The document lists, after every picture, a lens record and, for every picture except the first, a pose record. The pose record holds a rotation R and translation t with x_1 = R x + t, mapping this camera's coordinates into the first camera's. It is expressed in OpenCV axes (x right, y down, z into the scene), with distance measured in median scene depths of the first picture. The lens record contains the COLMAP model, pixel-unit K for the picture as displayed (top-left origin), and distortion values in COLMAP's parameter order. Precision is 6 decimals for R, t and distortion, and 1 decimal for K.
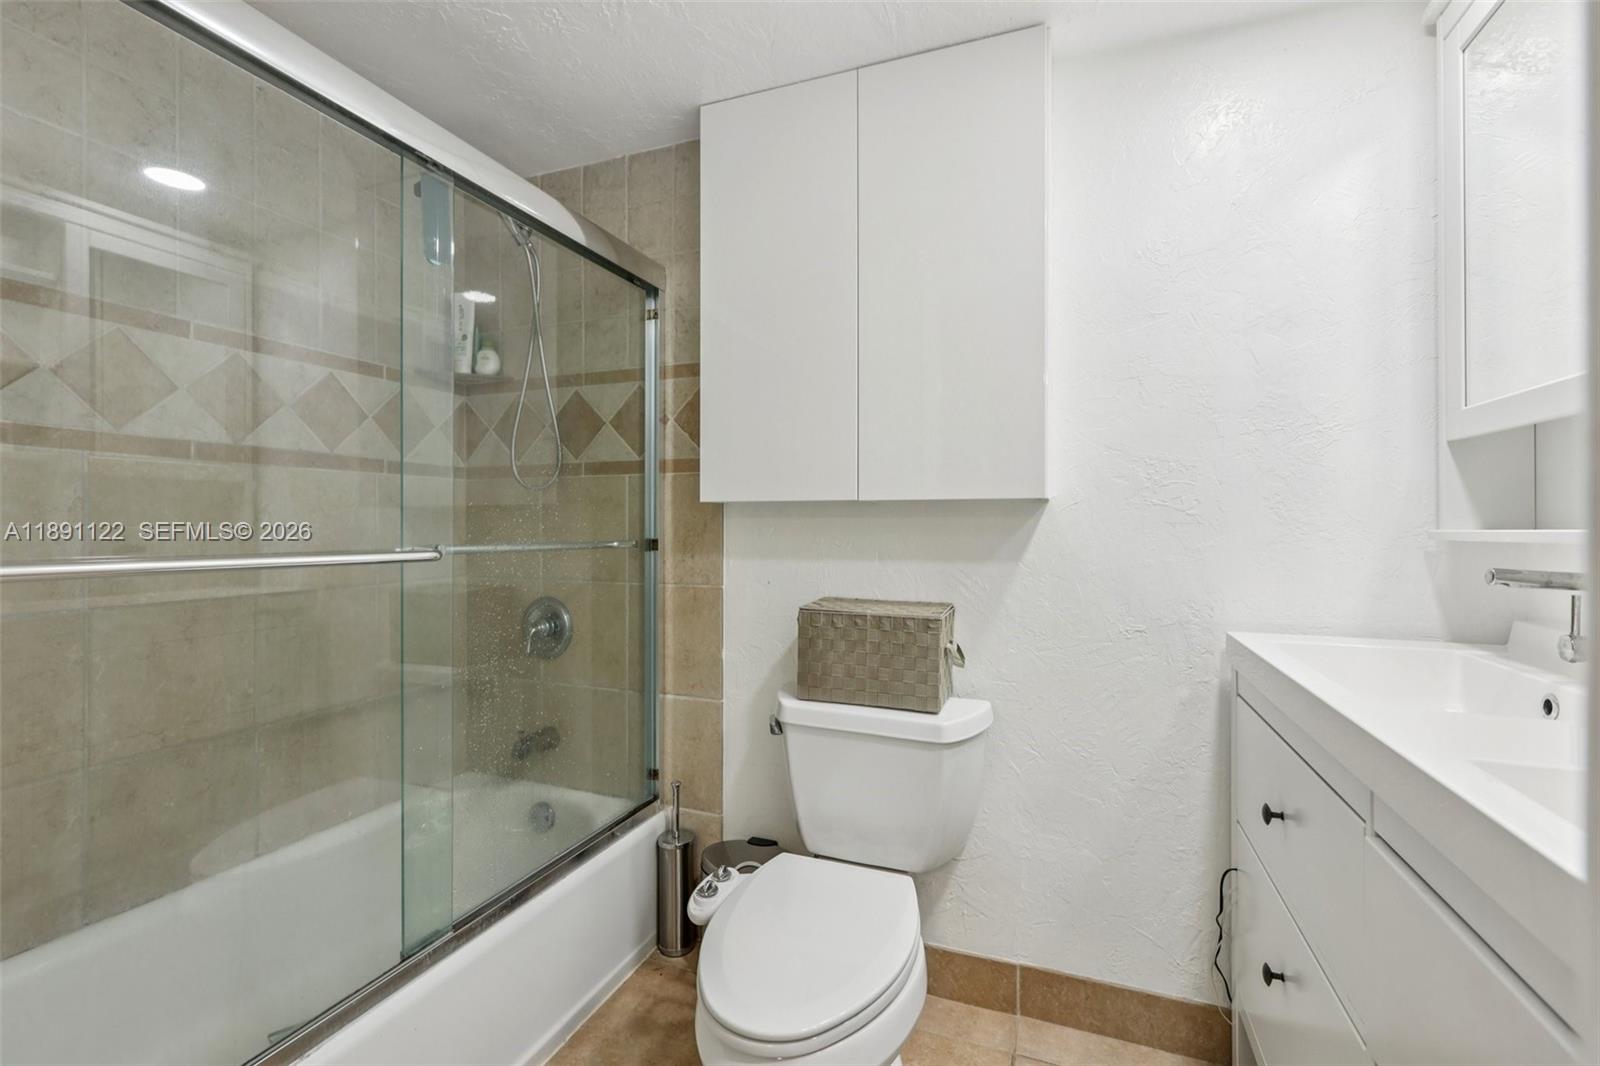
lens RADIAL K [[716.6, 0, 801.1], [0, 716.6, 527.4], [0, 0, 1]] dist [0.002251, 0.001380]
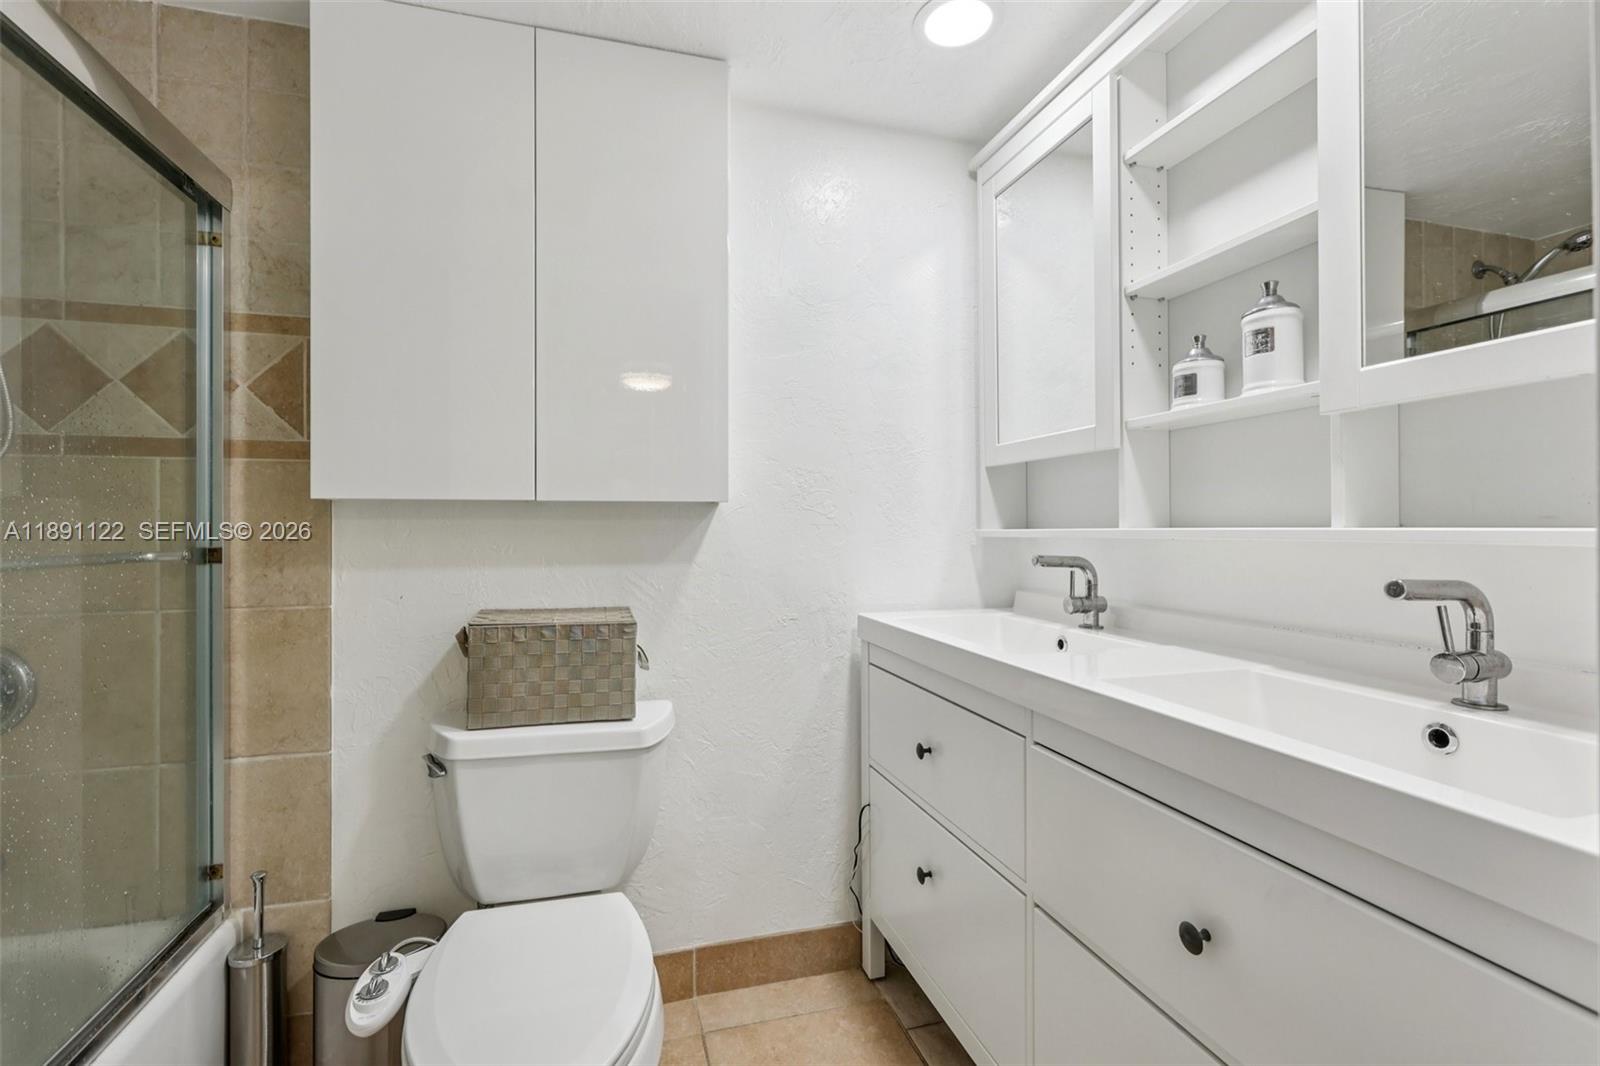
lens RADIAL K [[716.6, 0, 801.1], [0, 716.6, 527.4], [0, 0, 1]] dist [0.002251, 0.001380]
pose [[0.798116, -0.002318, 0.602499, -0.200036], [0.005517, 0.999979, -0.003460, 0.001625], [-0.602478, 0.006086, 0.798112, 0.070466]]
